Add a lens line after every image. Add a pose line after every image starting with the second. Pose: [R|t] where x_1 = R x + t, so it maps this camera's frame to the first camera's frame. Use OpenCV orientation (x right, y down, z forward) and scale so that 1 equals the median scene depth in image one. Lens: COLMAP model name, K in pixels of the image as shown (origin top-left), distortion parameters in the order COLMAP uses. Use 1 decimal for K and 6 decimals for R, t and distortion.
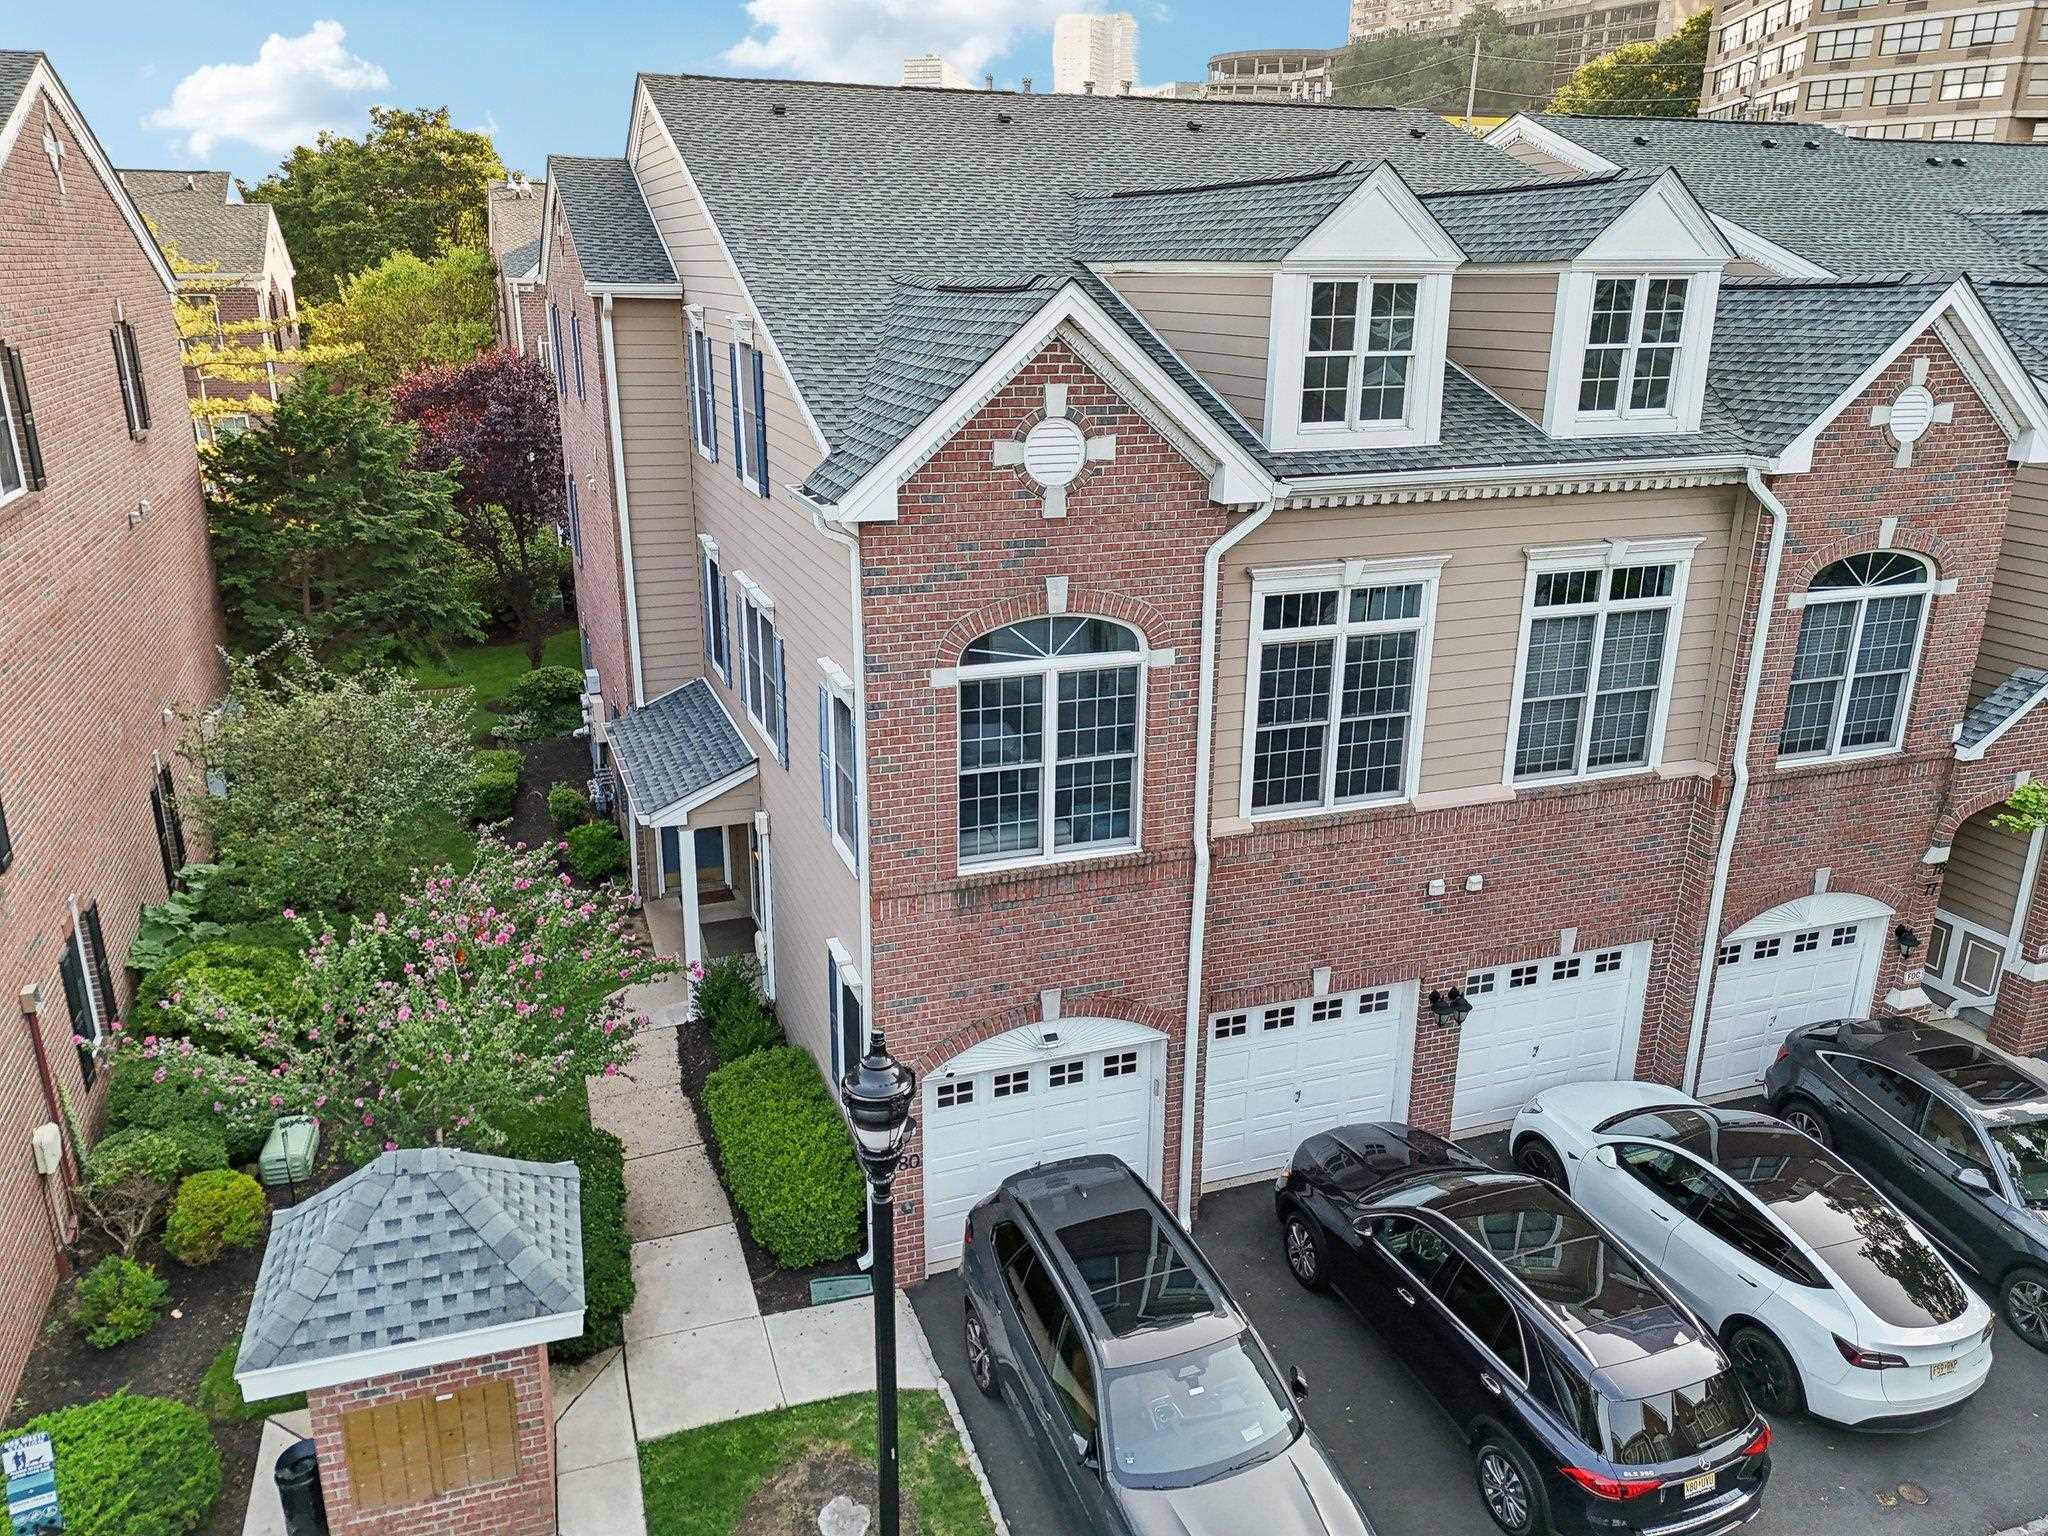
lens RADIAL K [[1496.5, 0, 1024.0], [0, 1496.5, 768.0], [0, 0, 1]] dist [0.083275, -0.076345]
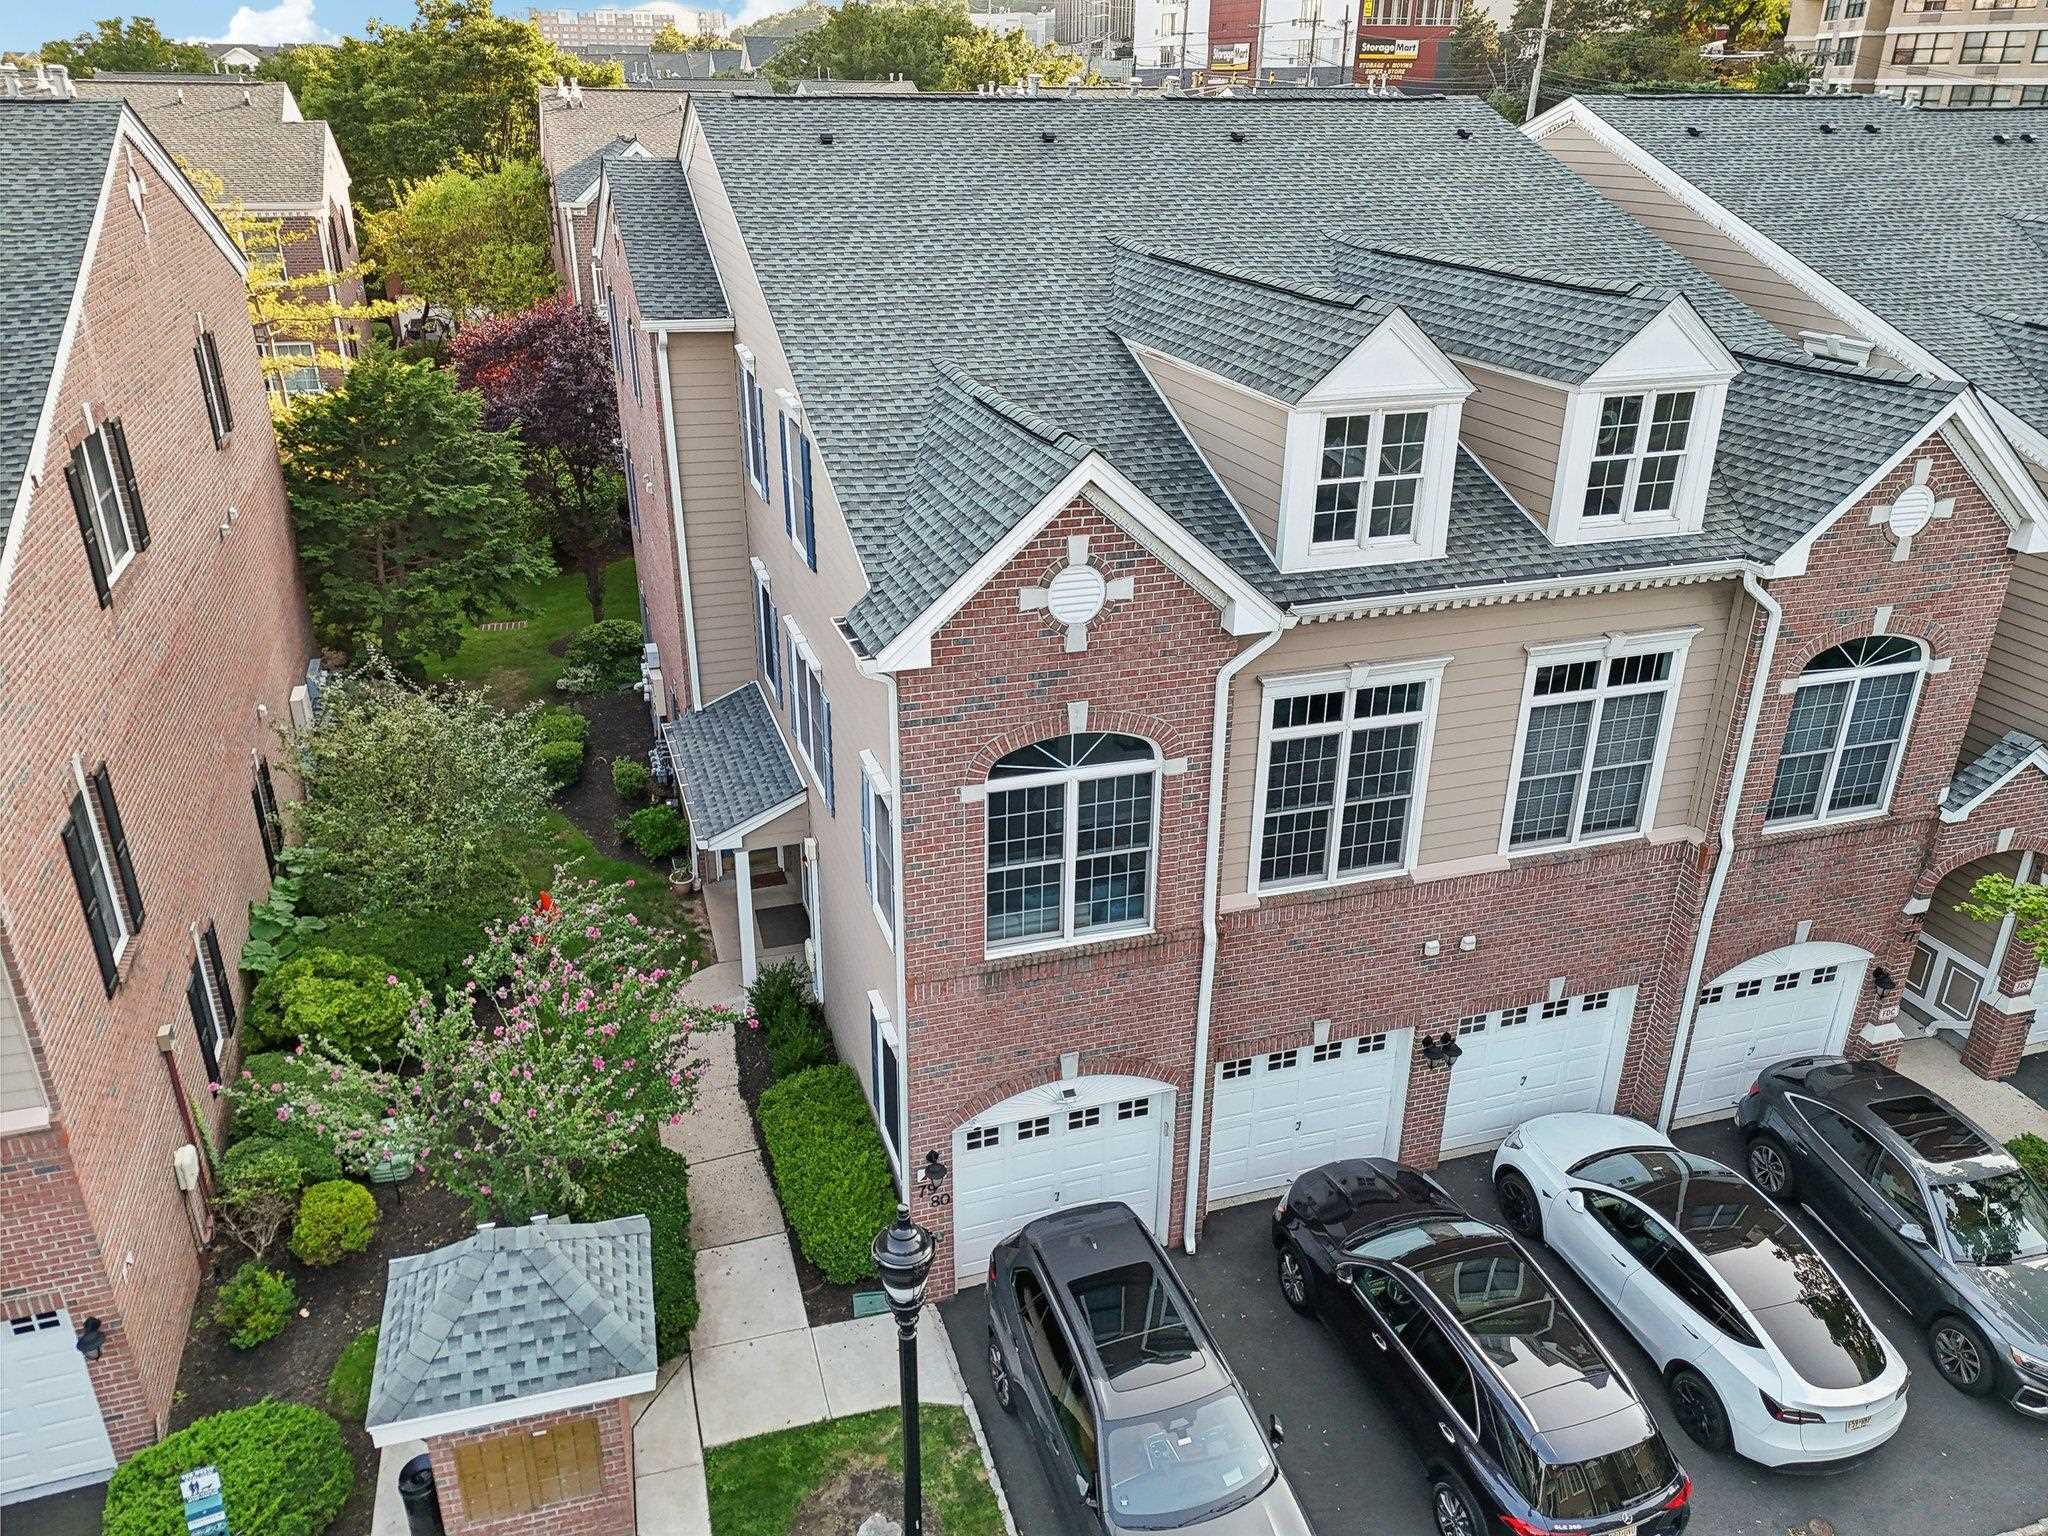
lens RADIAL K [[1496.5, 0, 1024.0], [0, 1496.5, 768.0], [0, 0, 1]] dist [0.083275, -0.076345]
pose [[0.999266, 0.016008, -0.034797, 0.018418], [-0.012248, 0.994325, 0.105682, -0.166966], [0.036292, -0.105178, 0.993791, -0.072690]]
